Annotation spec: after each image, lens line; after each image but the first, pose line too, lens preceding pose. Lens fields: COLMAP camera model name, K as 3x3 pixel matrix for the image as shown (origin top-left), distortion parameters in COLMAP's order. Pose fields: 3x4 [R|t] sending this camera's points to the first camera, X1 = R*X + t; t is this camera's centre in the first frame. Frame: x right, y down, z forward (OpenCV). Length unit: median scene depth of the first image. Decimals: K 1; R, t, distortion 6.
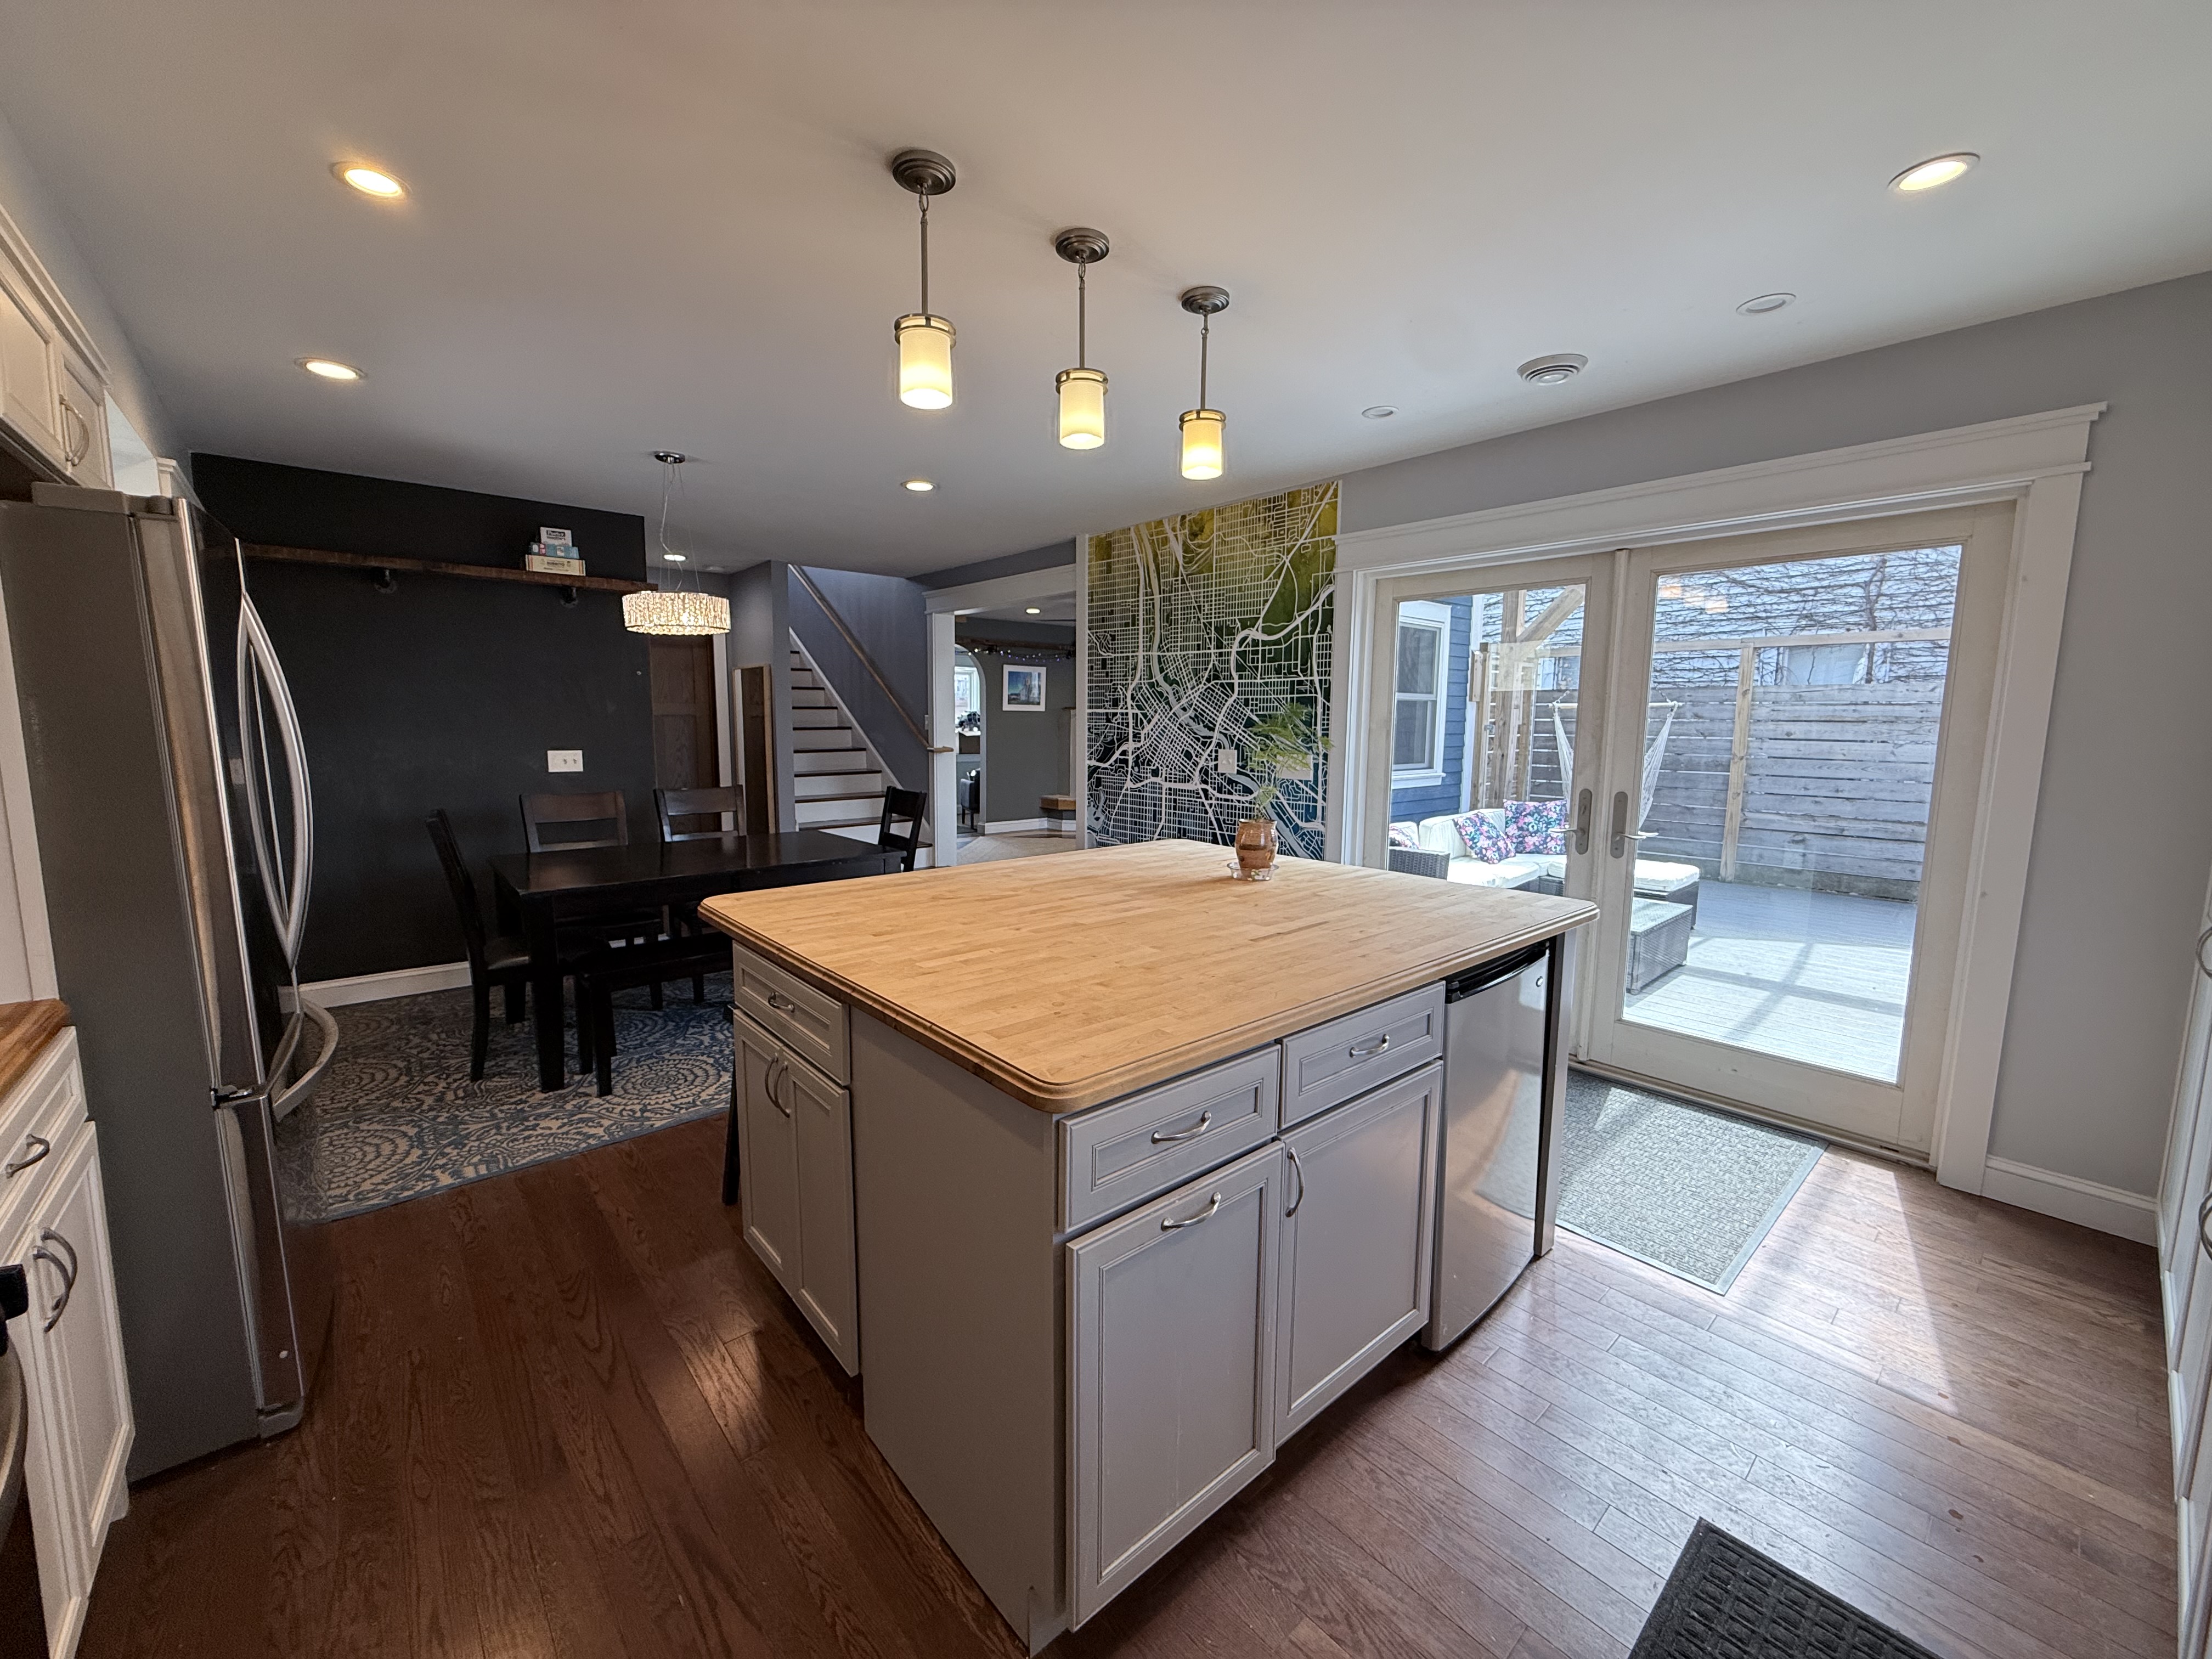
lens RADIAL K [[883.9, 0, 1095.0], [0, 883.9, 843.9], [0, 0, 1]] dist [-0.009789, -0.000145]
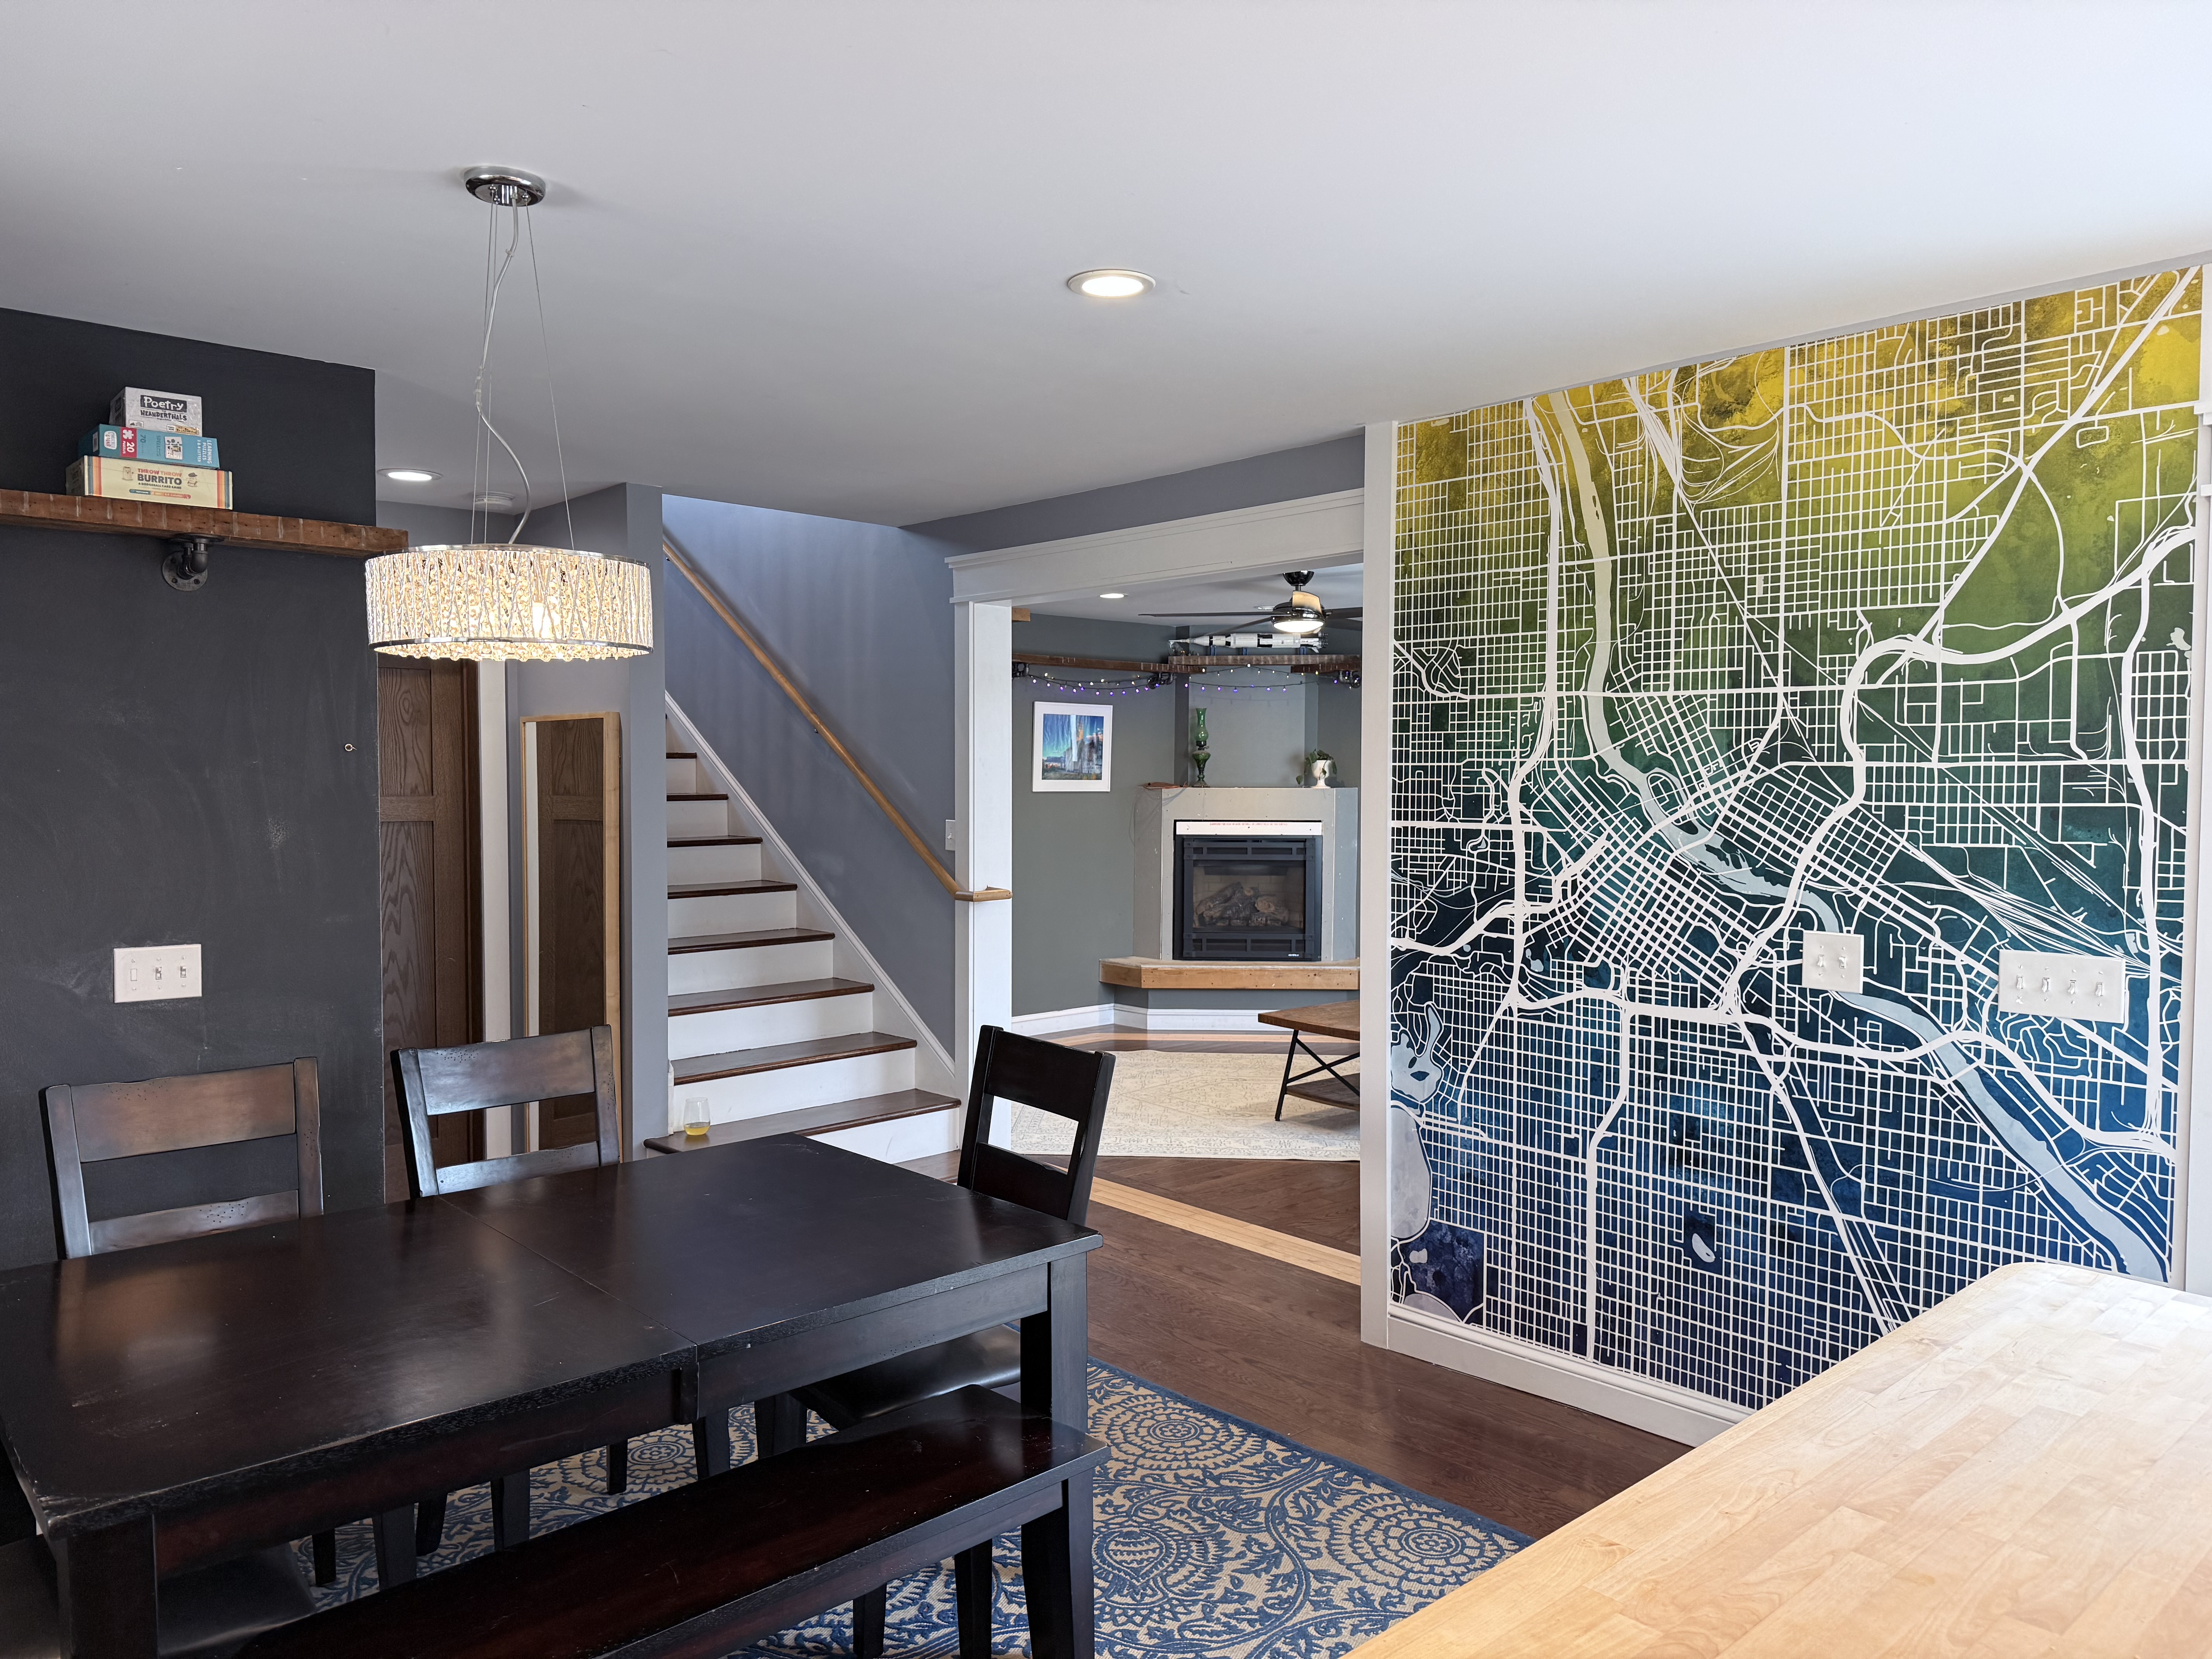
lens RADIAL K [[1559.8, 0, 1087.5], [0, 1559.8, 867.8], [0, 0, 1]] dist [0.026425, -0.032719]
pose [[0.999750, -0.008475, 0.020677, -0.196881], [0.010146, 0.996570, -0.082126, -0.078057], [-0.019910, 0.082315, 0.996407, 0.284121]]
